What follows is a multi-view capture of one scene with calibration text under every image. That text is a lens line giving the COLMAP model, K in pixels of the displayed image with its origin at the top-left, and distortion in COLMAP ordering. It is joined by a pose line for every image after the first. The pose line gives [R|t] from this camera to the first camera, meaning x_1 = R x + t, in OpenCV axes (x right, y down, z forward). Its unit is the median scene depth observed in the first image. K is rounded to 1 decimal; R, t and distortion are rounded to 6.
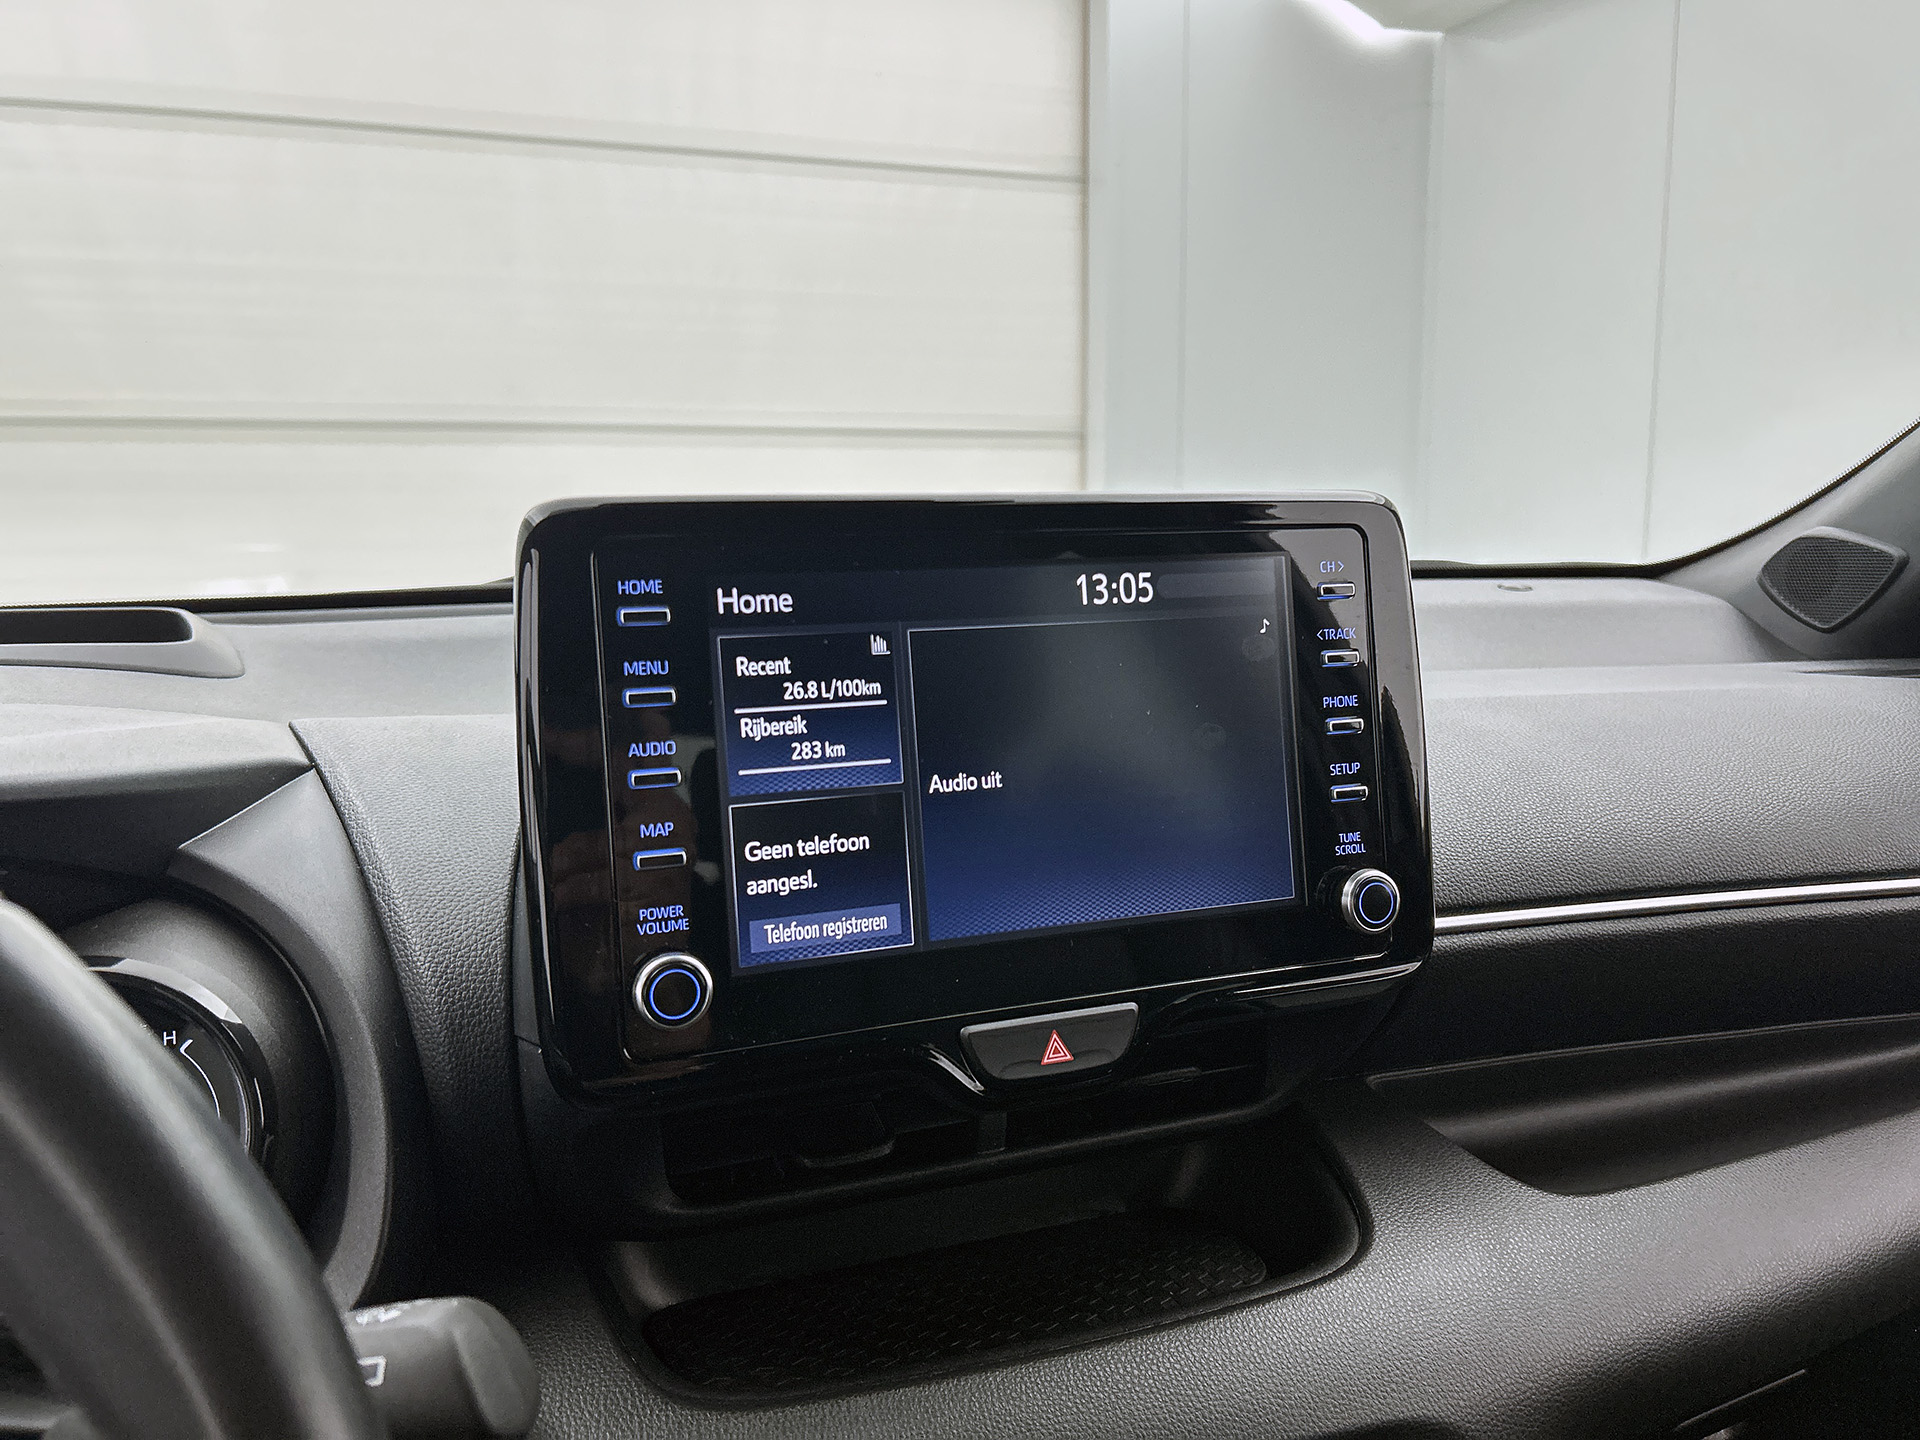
lens RADIAL K [[1454.9, 0, 965.1], [0, 1454.9, 722.4], [0, 0, 1]] dist [0.043352, -0.054111]
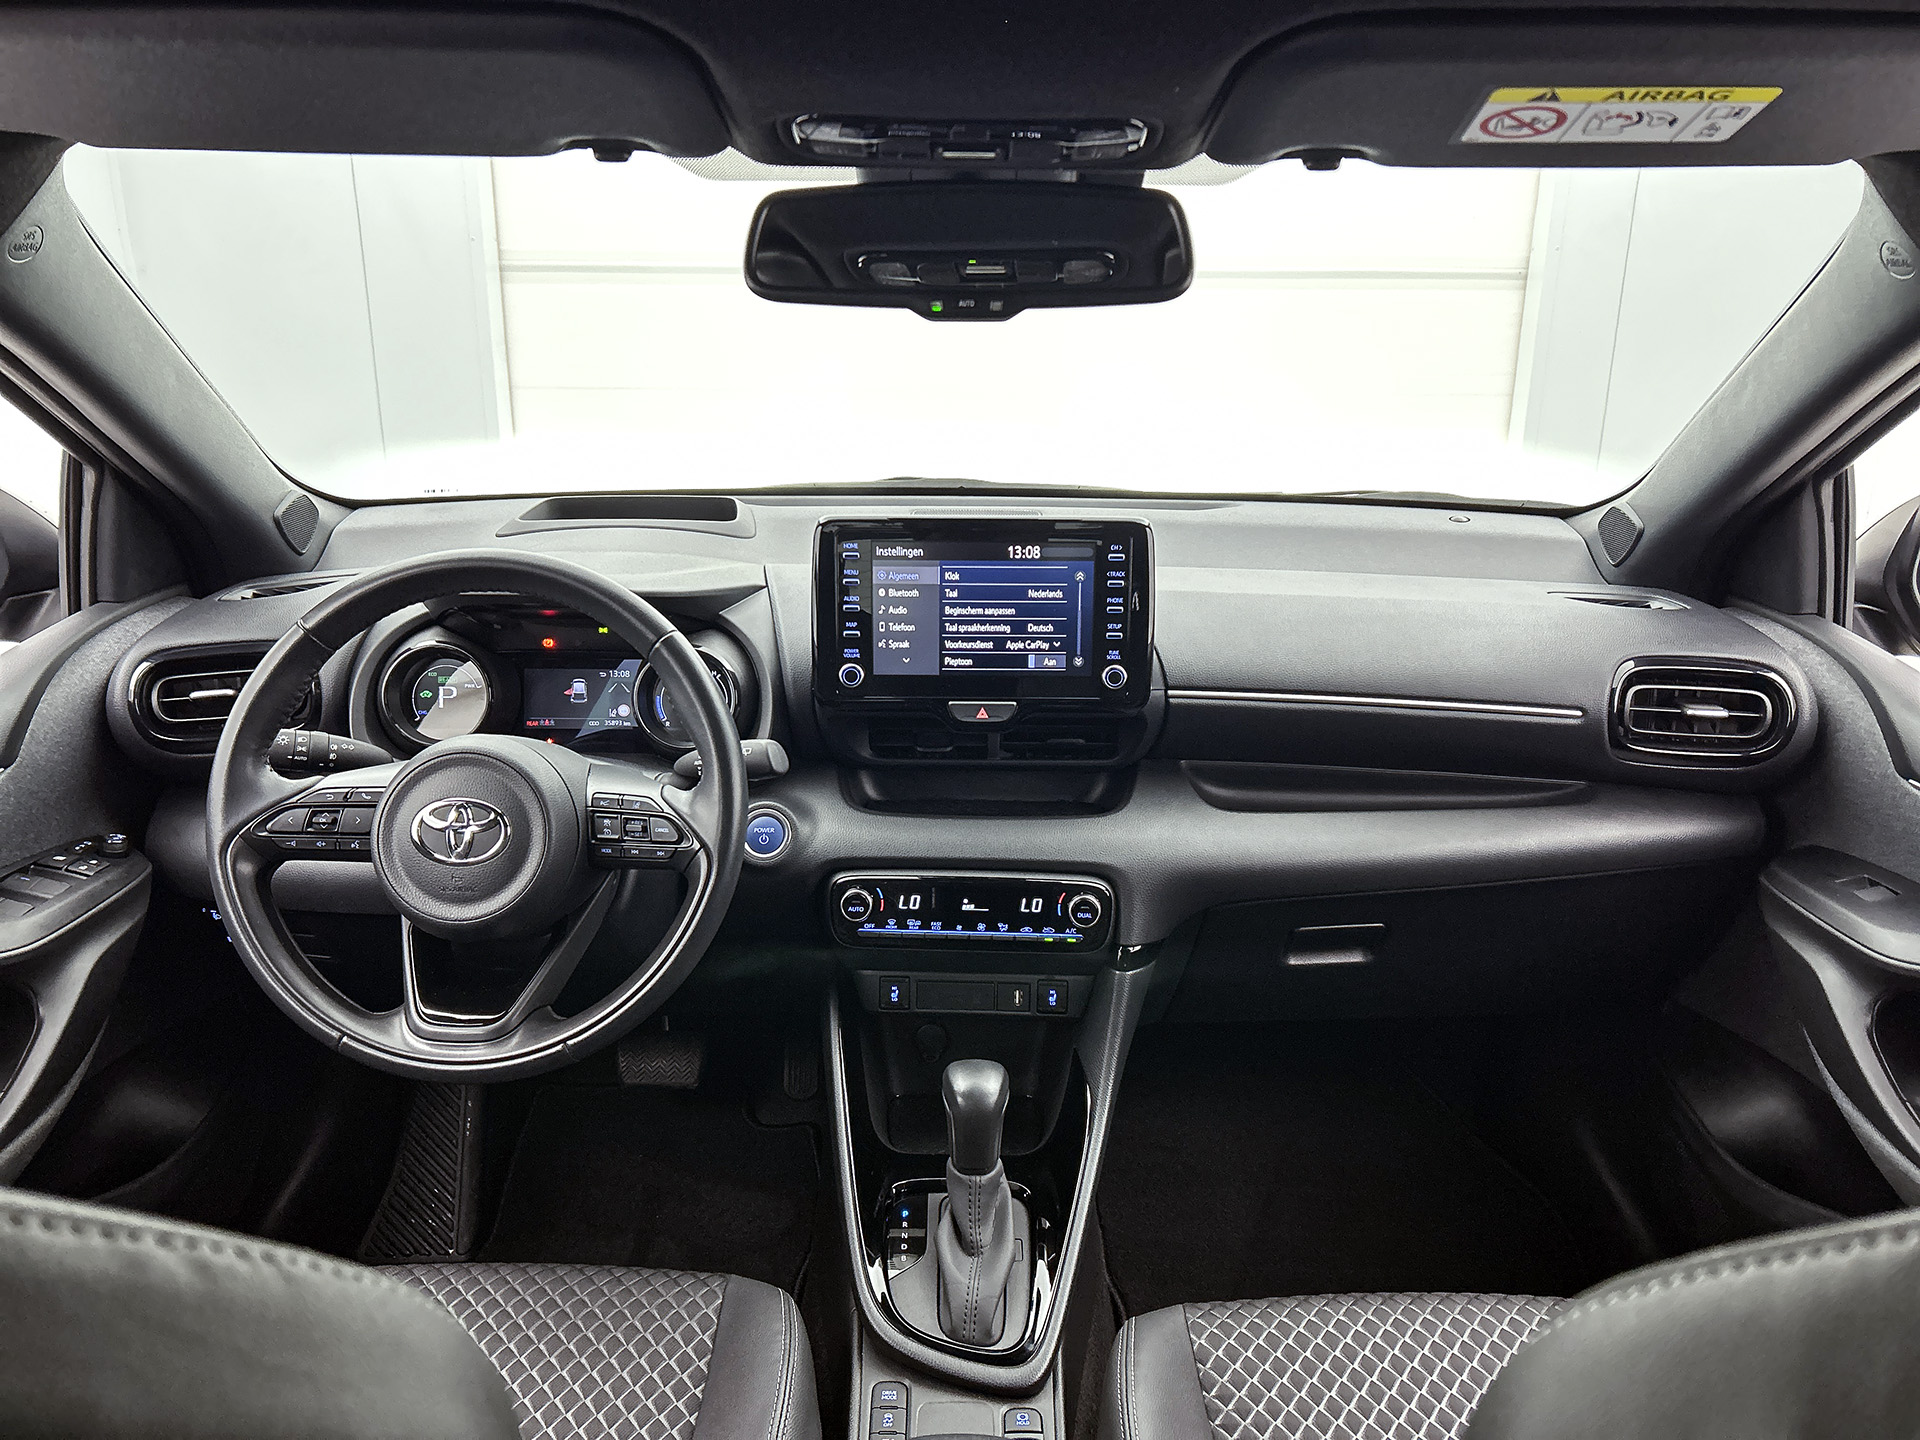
lens RADIAL K [[1449.8, 0, 972.2], [0, 1449.8, 722.2], [0, 0, 1]] dist [0.054028, -0.074065]
pose [[0.931666, 0.125727, -0.340870, 0.938930], [-0.071099, 0.983167, 0.168306, -0.220151], [0.356292, -0.132569, 0.924922, -1.521639]]
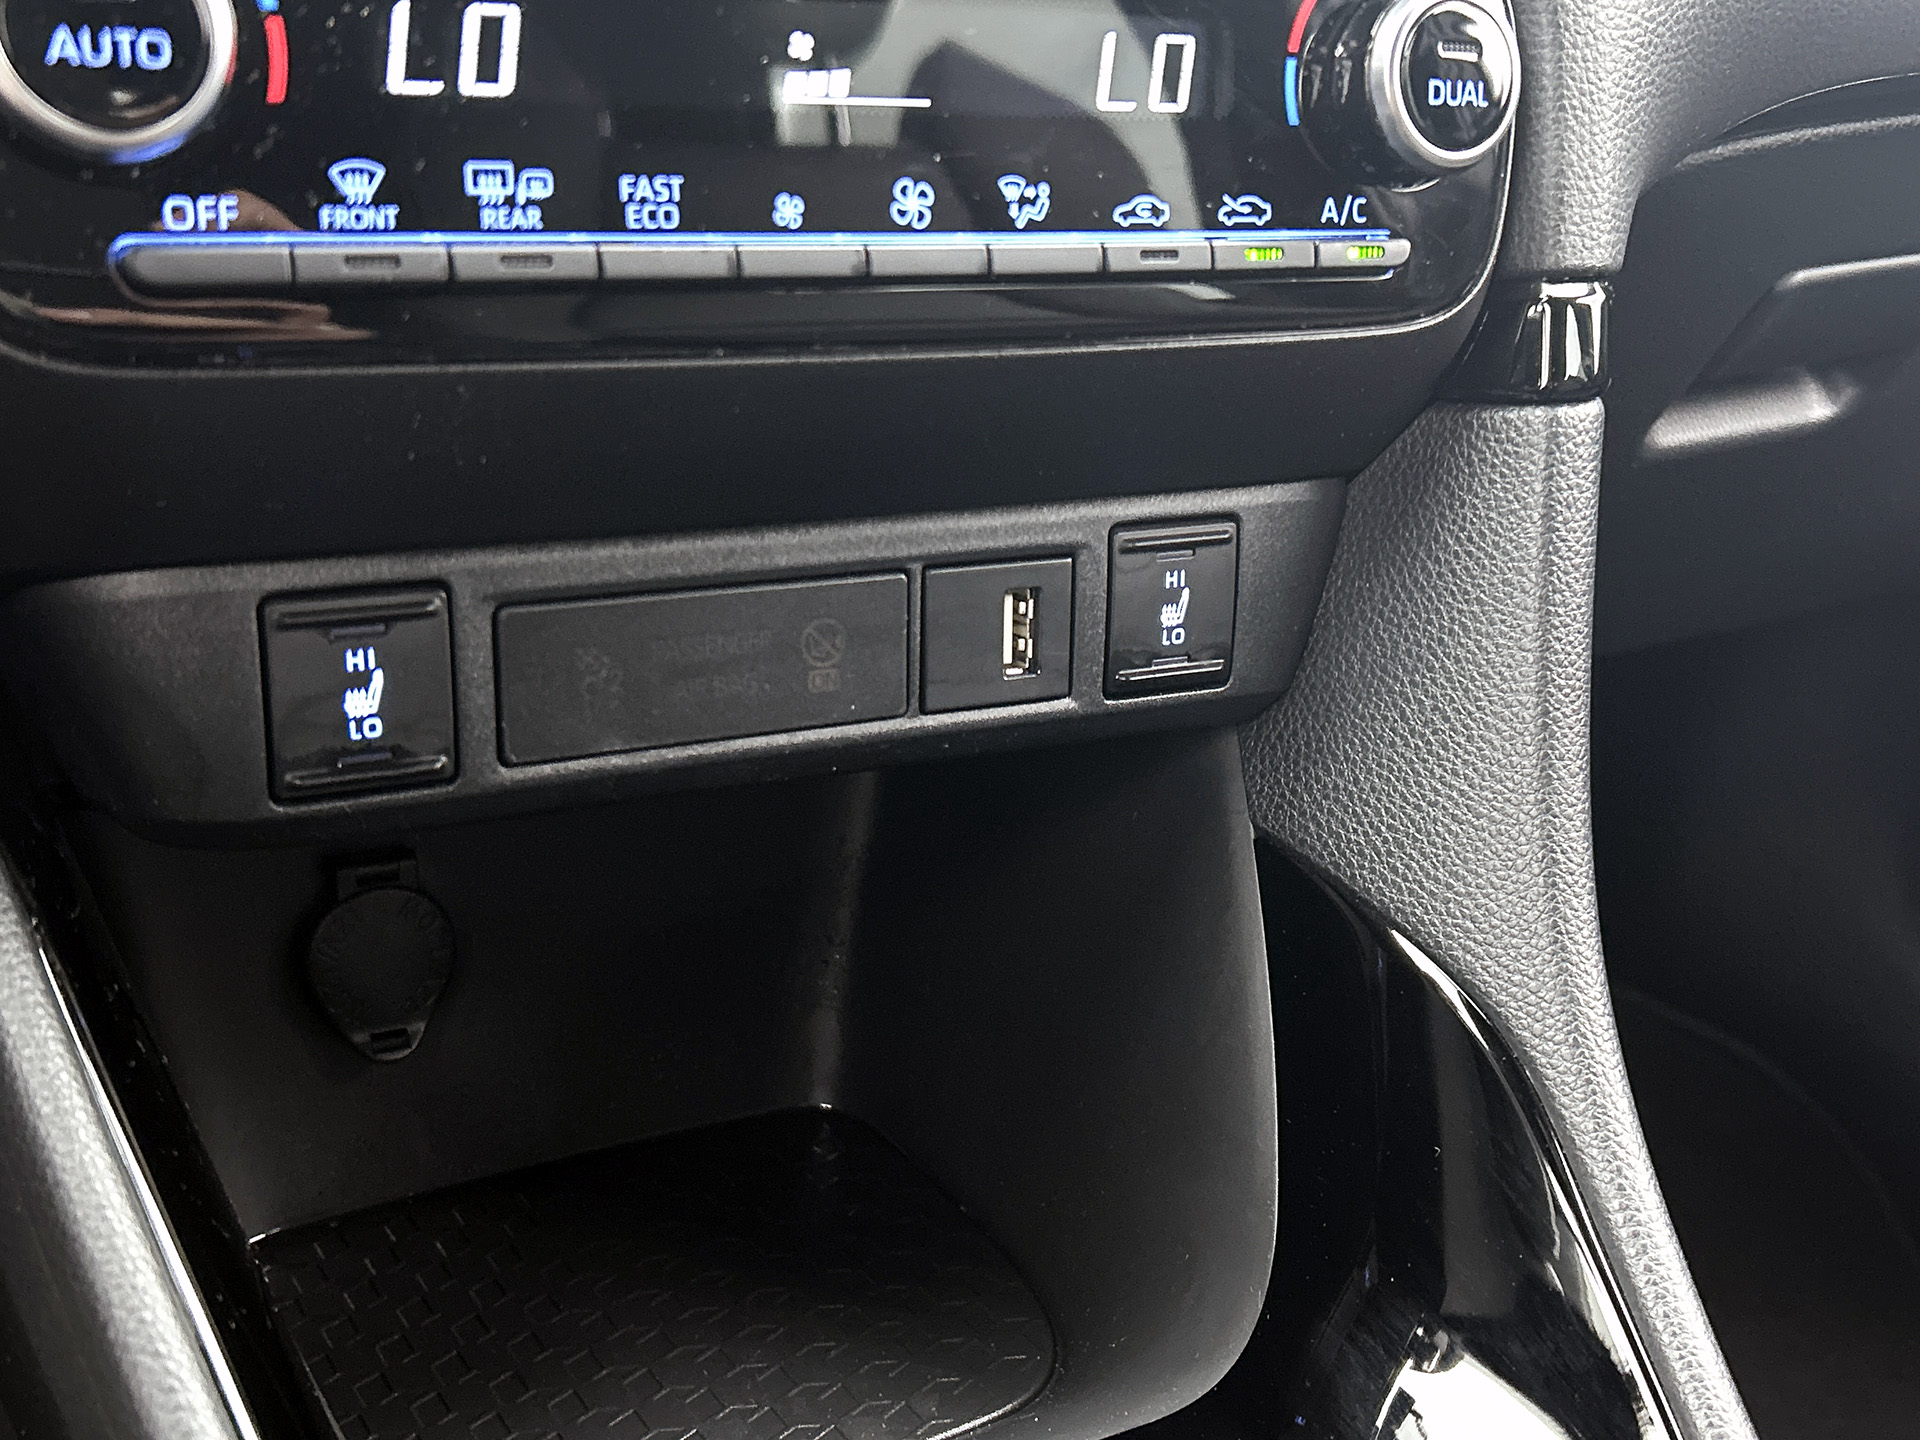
lens RADIAL K [[2081.2, 0, 960.0], [0, 2081.2, 720.0], [0, 0, 1]] dist [0.159716, -0.485305]
pose [[0.985172, 0.034836, 0.167994, 0.010858], [-0.077651, 0.963676, 0.255538, 0.579492], [-0.152990, -0.264794, 0.952092, 0.238039]]
